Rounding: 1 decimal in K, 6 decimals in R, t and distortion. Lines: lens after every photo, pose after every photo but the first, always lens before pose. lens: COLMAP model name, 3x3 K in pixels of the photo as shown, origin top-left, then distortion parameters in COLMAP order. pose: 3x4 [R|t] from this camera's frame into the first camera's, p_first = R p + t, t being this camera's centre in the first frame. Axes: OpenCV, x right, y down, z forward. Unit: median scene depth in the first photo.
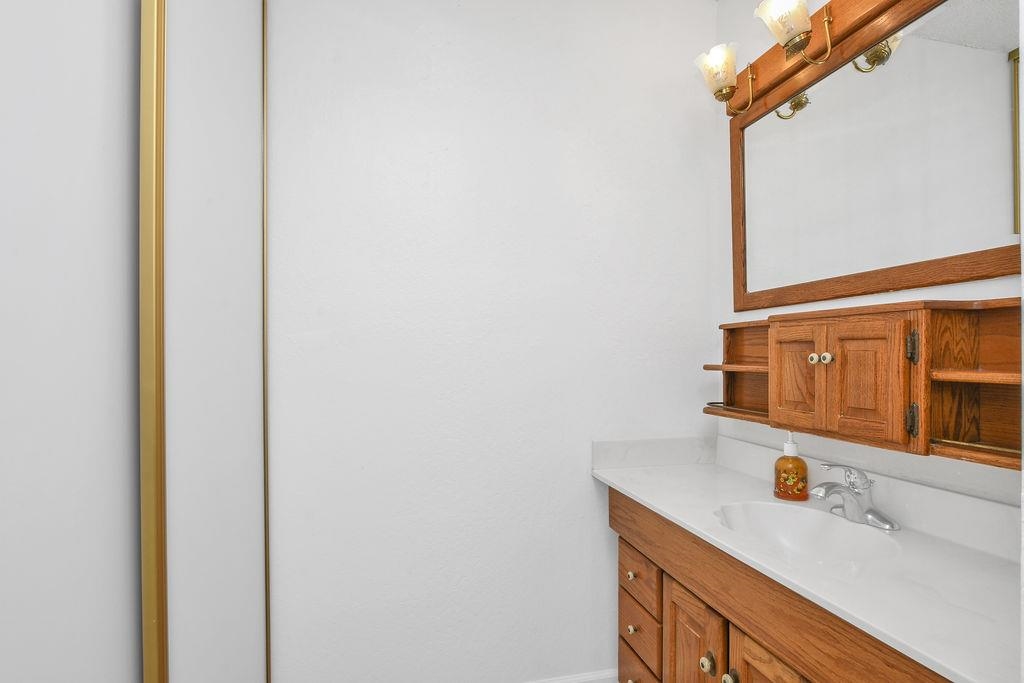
lens RADIAL K [[553.4, 0, 525.9], [0, 553.4, 349.2], [0, 0, 1]] dist [-0.028609, 0.010998]
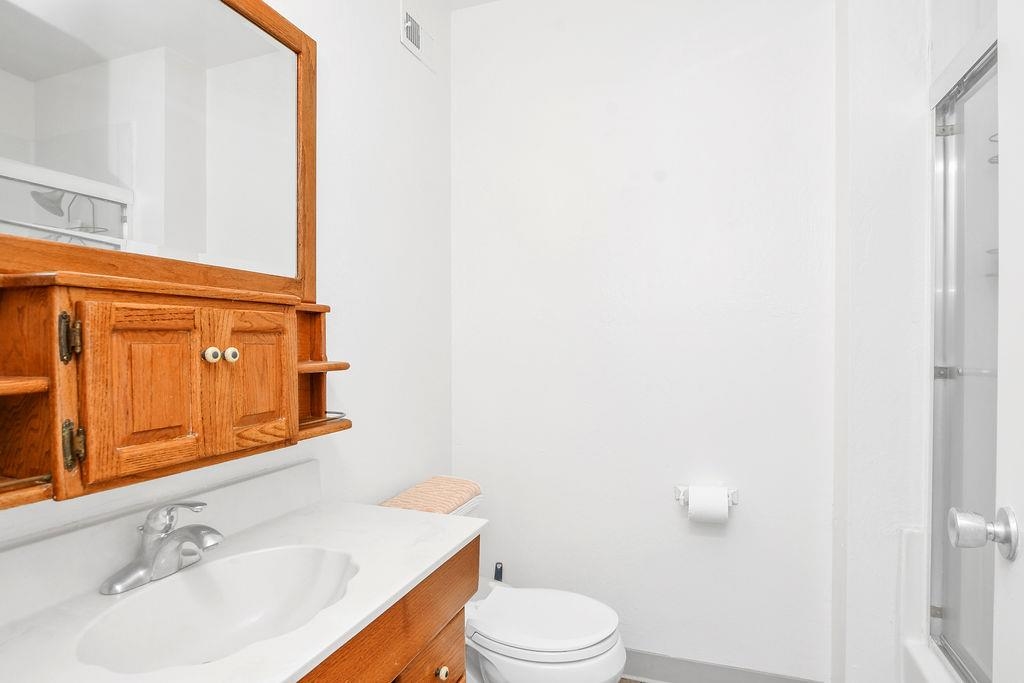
lens RADIAL K [[553.4, 0, 525.9], [0, 553.4, 349.2], [0, 0, 1]] dist [-0.028609, 0.010998]
pose [[-0.837950, -0.043849, 0.543983, -0.184582], [-0.043498, 0.998962, 0.013520, -0.019553], [-0.544011, -0.012333, -0.838987, 1.346348]]
